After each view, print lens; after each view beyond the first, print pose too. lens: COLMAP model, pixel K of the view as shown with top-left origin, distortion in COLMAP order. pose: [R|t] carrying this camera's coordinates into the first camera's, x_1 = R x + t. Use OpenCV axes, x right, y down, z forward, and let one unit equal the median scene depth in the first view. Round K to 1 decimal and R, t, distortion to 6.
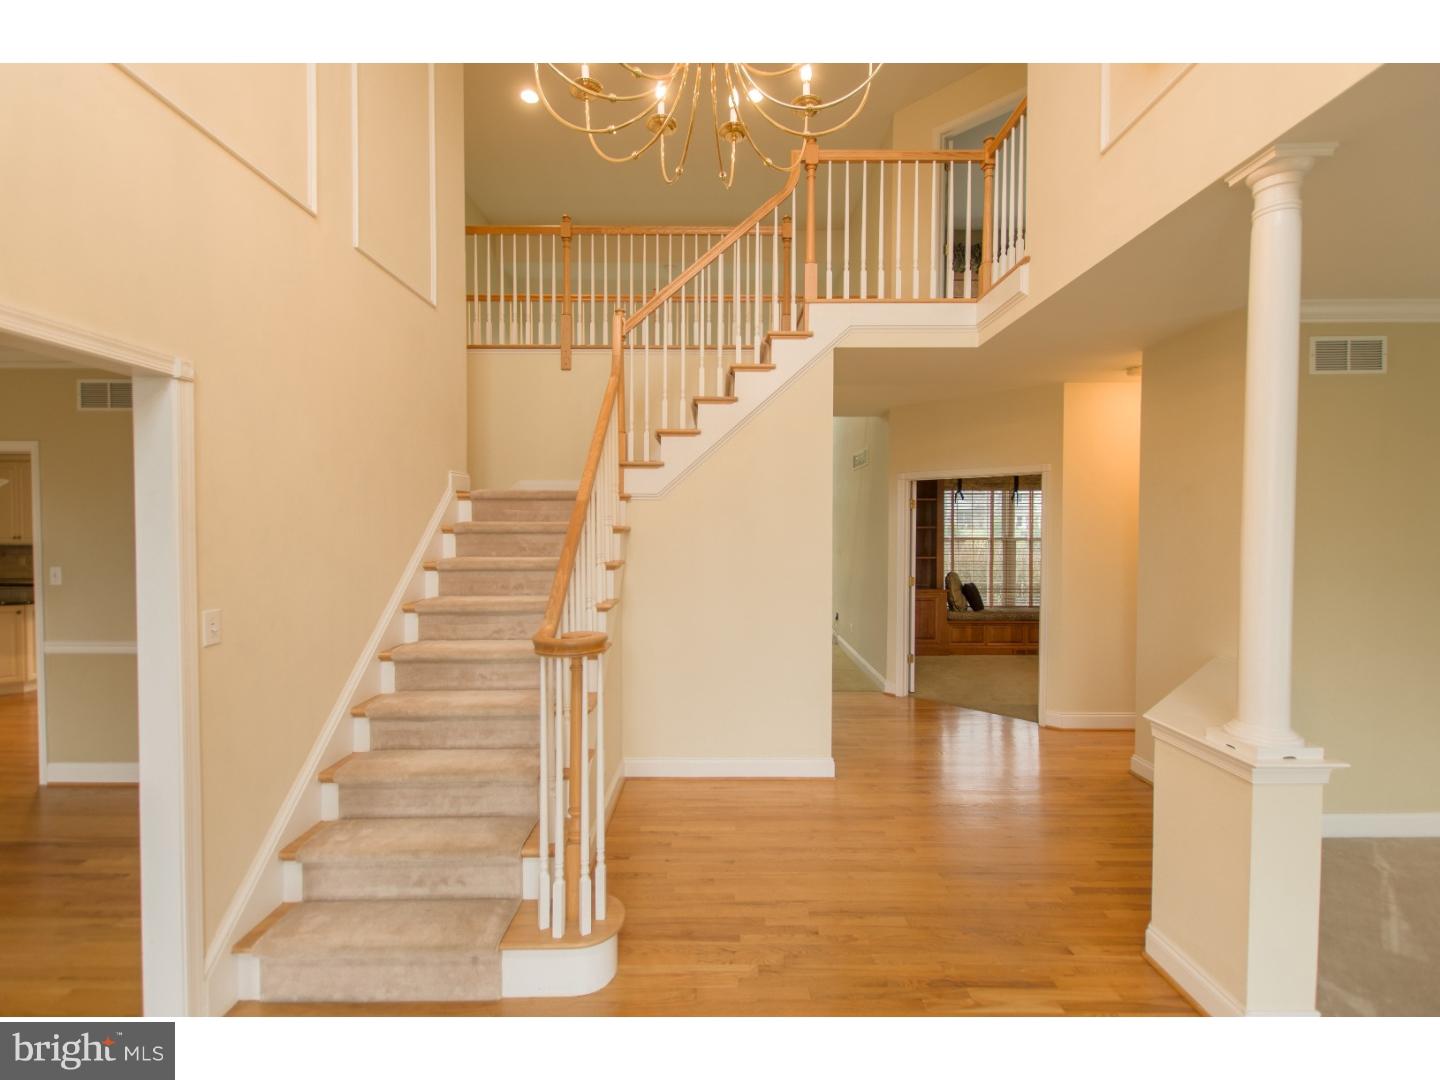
lens RADIAL K [[622.8, 0, 714.2], [0, 622.8, 544.2], [0, 0, 1]] dist [-0.003781, -0.001822]
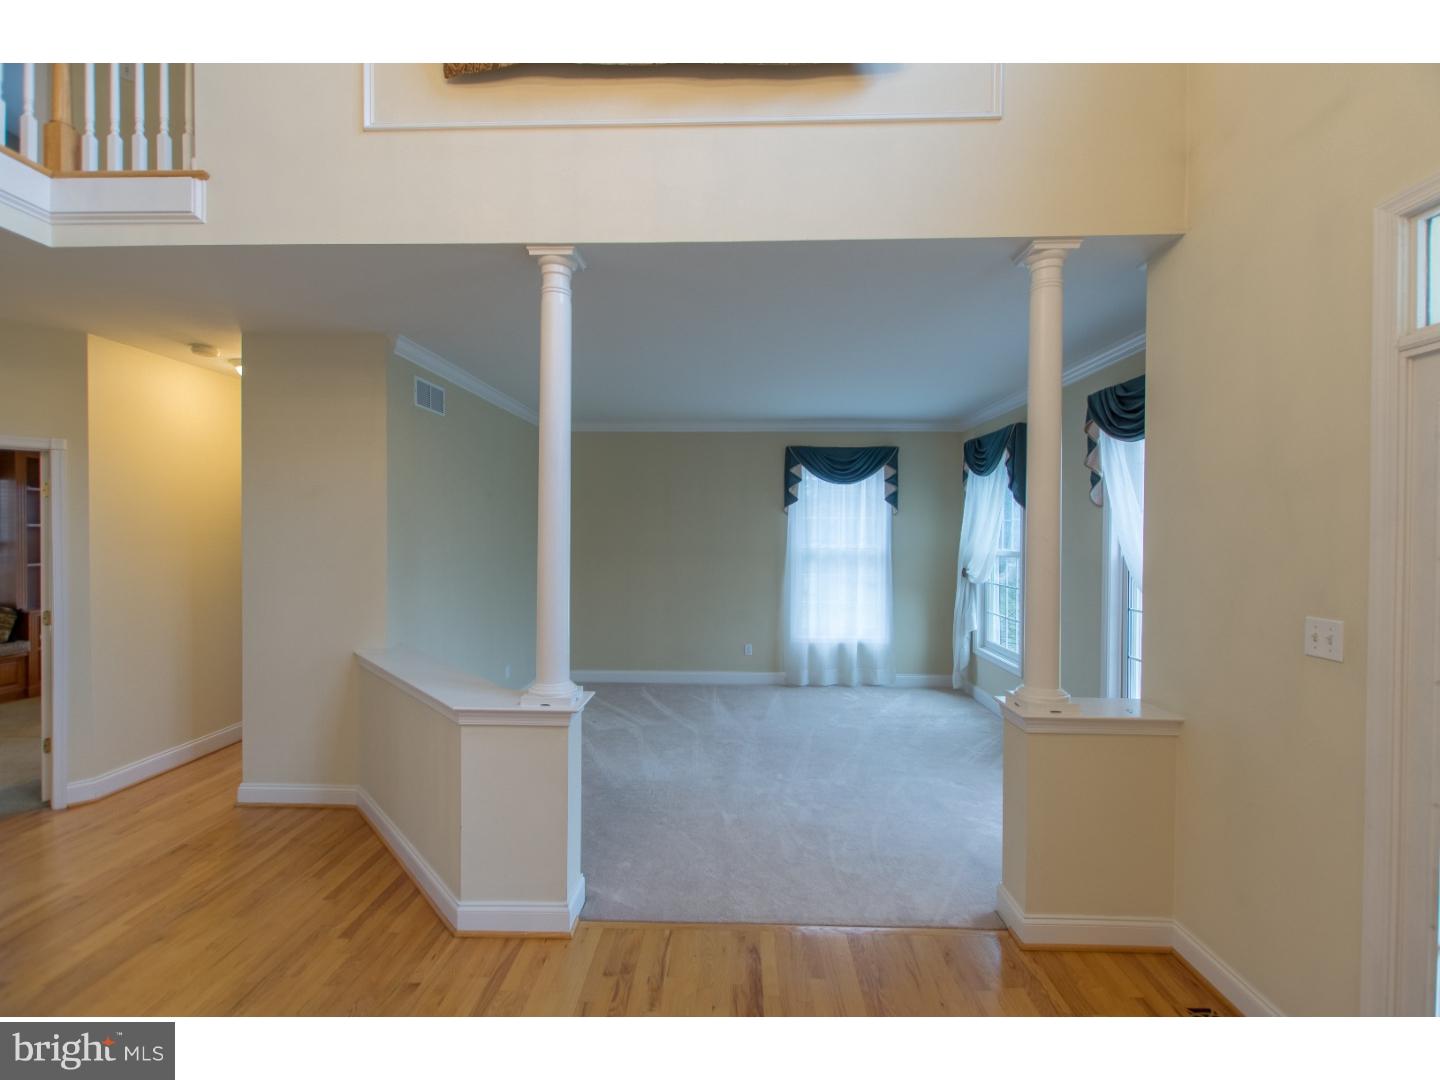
lens RADIAL K [[622.8, 0, 708.1], [0, 622.8, 541.9], [0, 0, 1]] dist [-0.003781, -0.001822]
pose [[0.027604, -0.010824, 0.999560, -0.257069], [0.020260, 0.999742, 0.010266, -0.006126], [-0.999414, 0.019968, 0.027816, 0.394879]]
